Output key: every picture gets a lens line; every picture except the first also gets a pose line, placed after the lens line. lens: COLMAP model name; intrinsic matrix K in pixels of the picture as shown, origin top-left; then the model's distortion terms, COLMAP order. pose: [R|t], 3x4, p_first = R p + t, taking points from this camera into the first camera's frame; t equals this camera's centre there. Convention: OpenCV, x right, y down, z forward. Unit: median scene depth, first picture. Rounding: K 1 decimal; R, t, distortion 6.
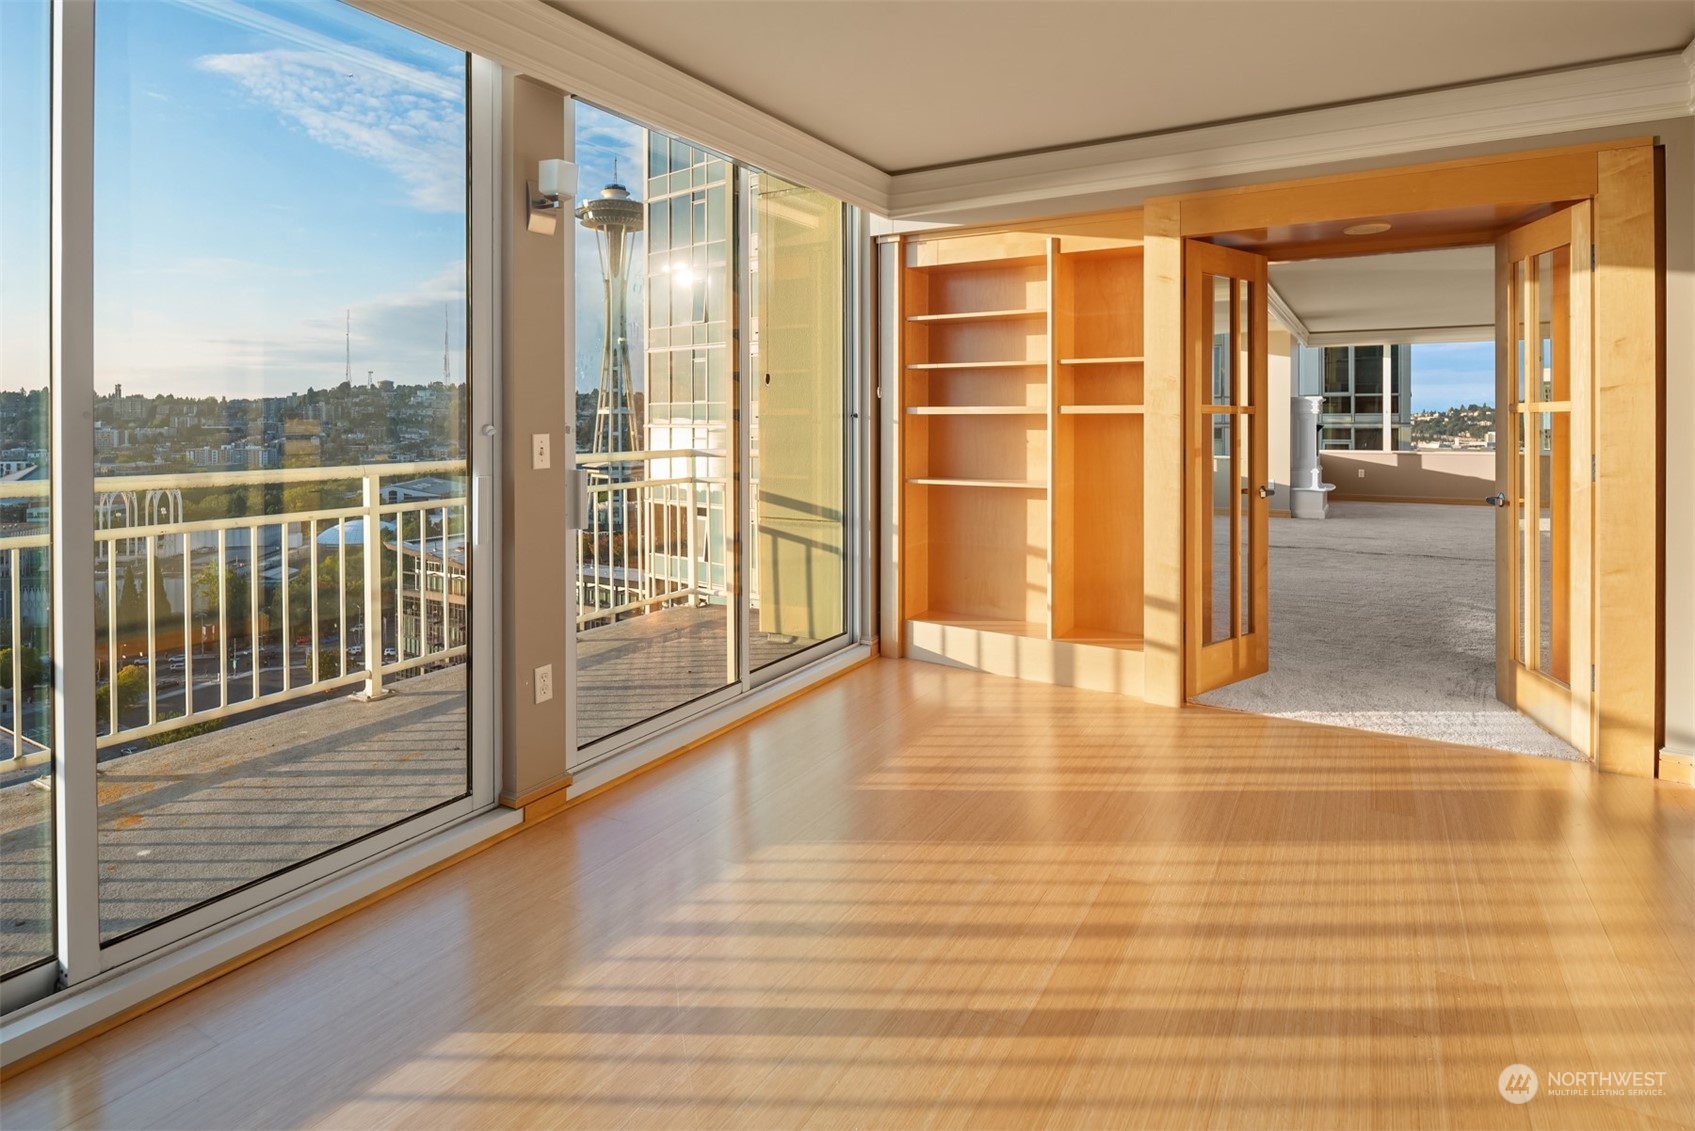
lens RADIAL K [[917.0, 0, 798.4], [0, 917.0, 413.3], [0, 0, 1]] dist [-0.007123, 0.000181]
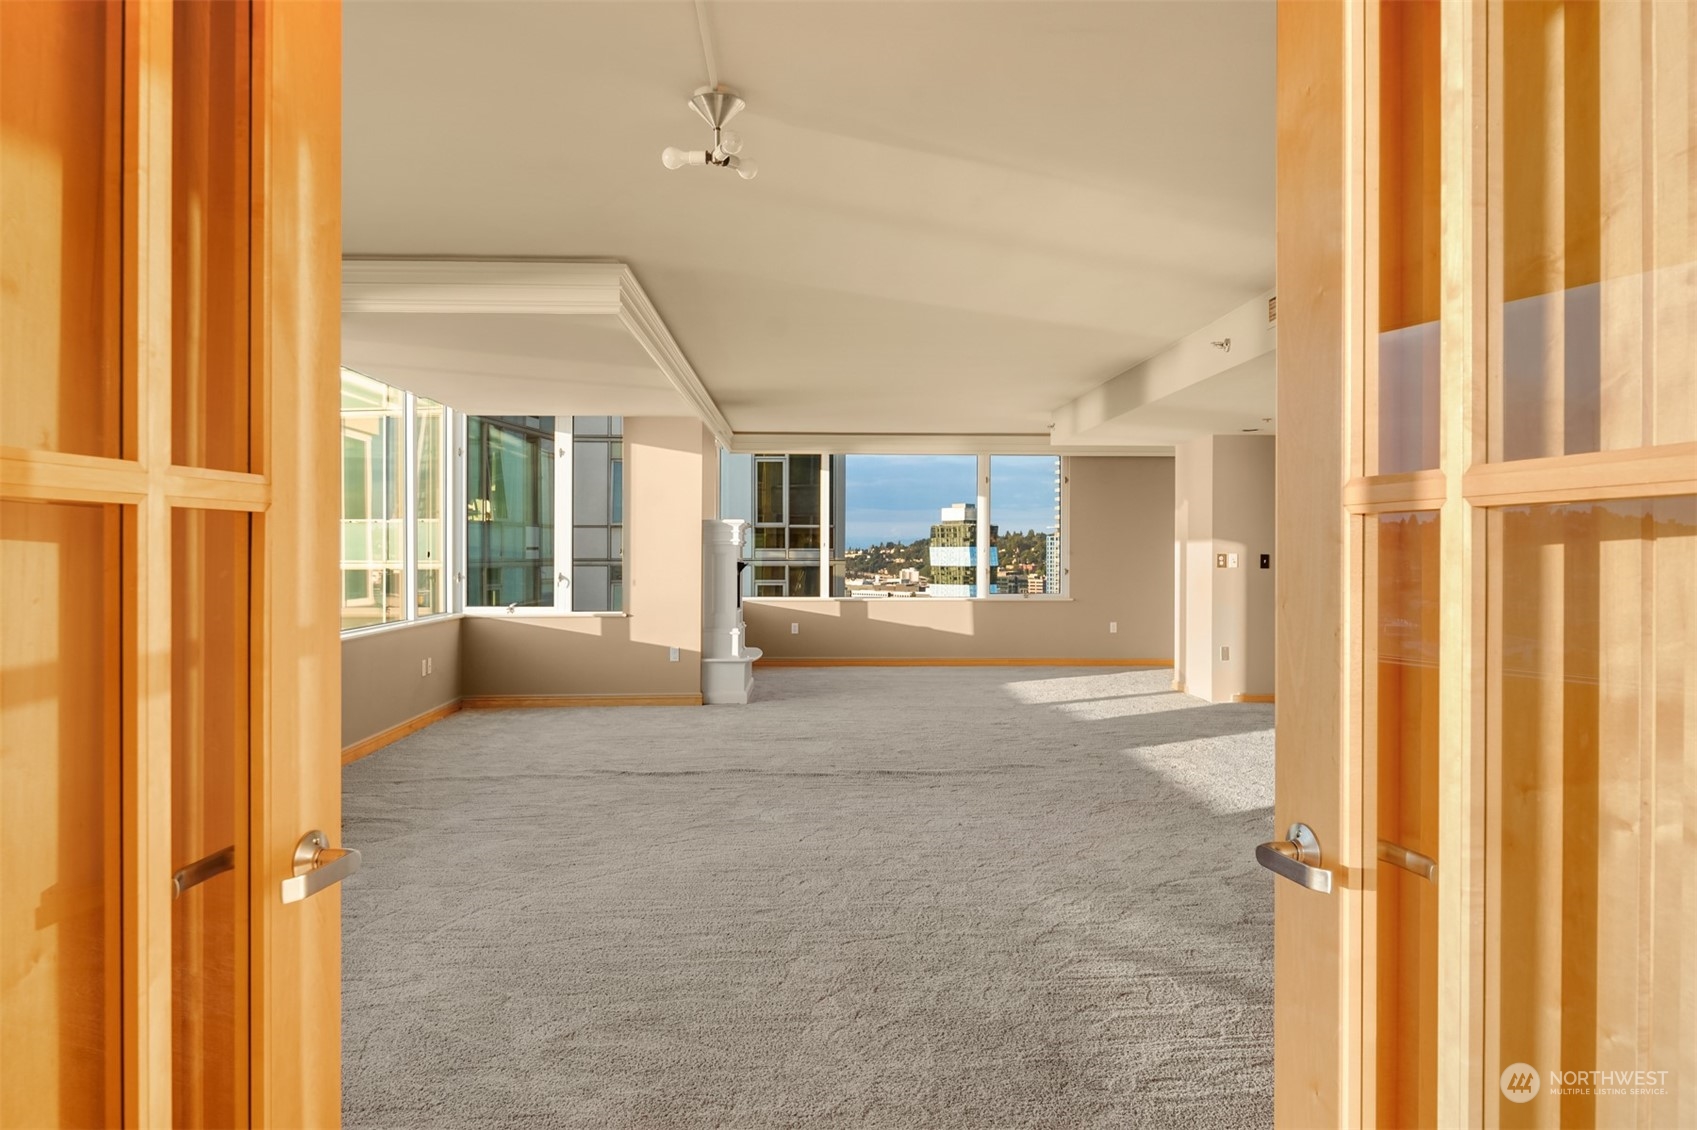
lens RADIAL K [[1074.4, 0, 850.2], [0, 1074.4, 557.2], [0, 0, 1]] dist [0.001507, 0.000011]
pose [[0.824515, 0.001601, 0.565837, 0.160961], [-0.005905, 0.999966, 0.005775, 0.003622], [-0.565809, -0.008103, 0.824497, 0.259433]]
